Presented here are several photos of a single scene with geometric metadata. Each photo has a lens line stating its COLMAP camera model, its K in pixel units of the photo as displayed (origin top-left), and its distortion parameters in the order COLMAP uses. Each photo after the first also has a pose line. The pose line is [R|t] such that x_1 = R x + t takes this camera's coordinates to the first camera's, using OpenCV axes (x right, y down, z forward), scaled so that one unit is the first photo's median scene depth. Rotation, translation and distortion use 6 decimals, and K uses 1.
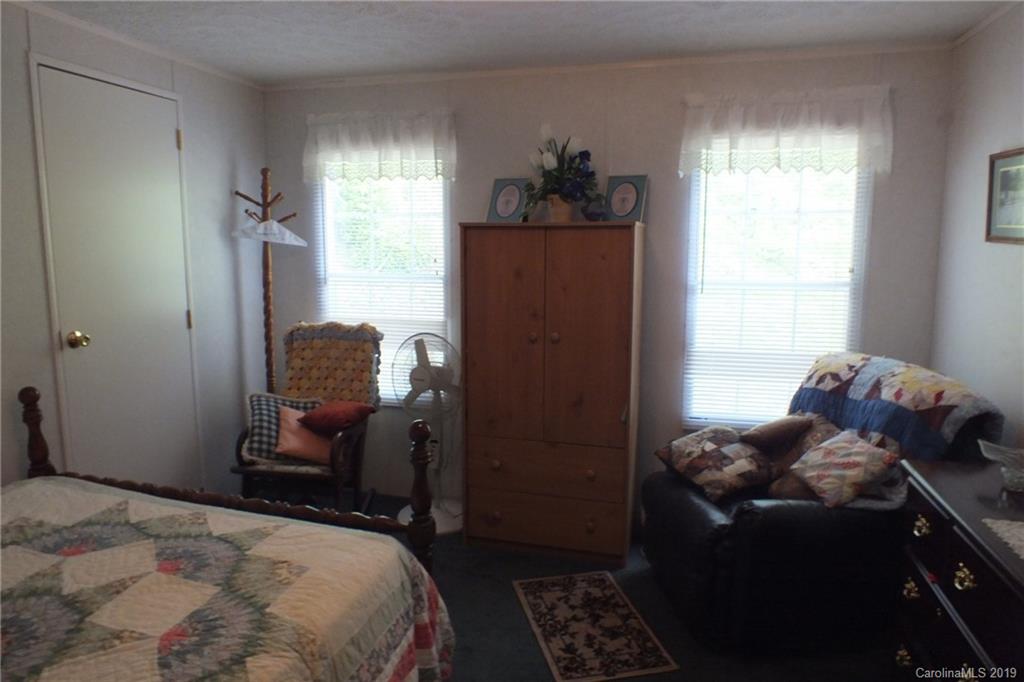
lens RADIAL K [[693.8, 0, 512.0], [0, 693.8, 341.0], [0, 0, 1]] dist [-0.082244, 0.045013]
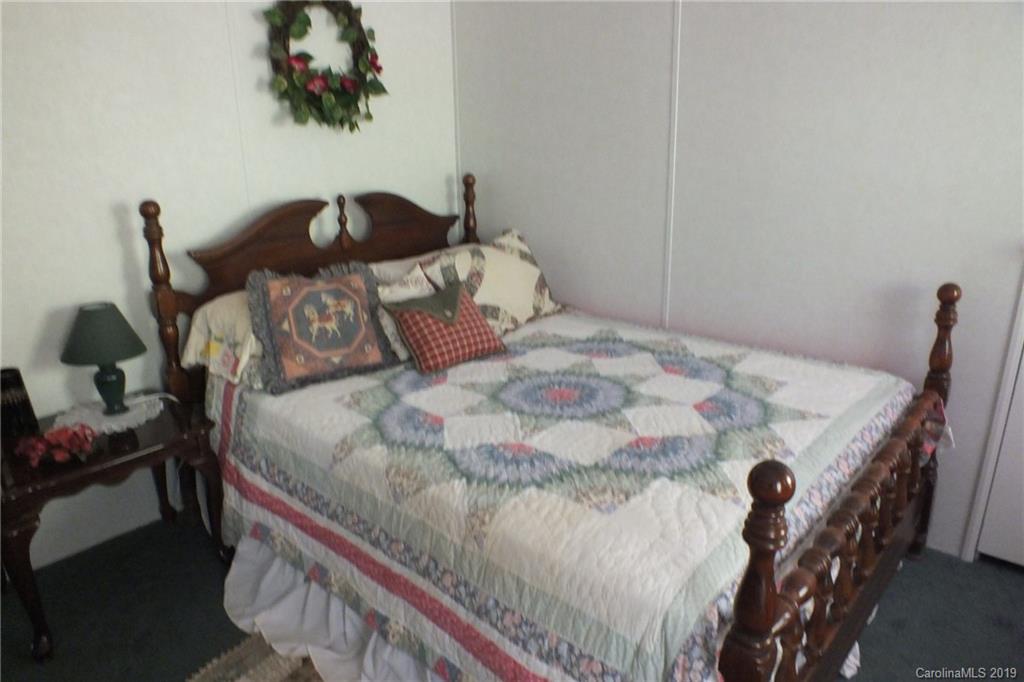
lens RADIAL K [[693.8, 0, 512.0], [0, 693.8, 341.0], [0, 0, 1]] dist [-0.082244, 0.045013]
pose [[-0.467987, 0.259405, -0.844806, 0.418679], [-0.121000, 0.928138, 0.352022, -0.142193], [0.875413, 0.266963, -0.402968, 1.240163]]
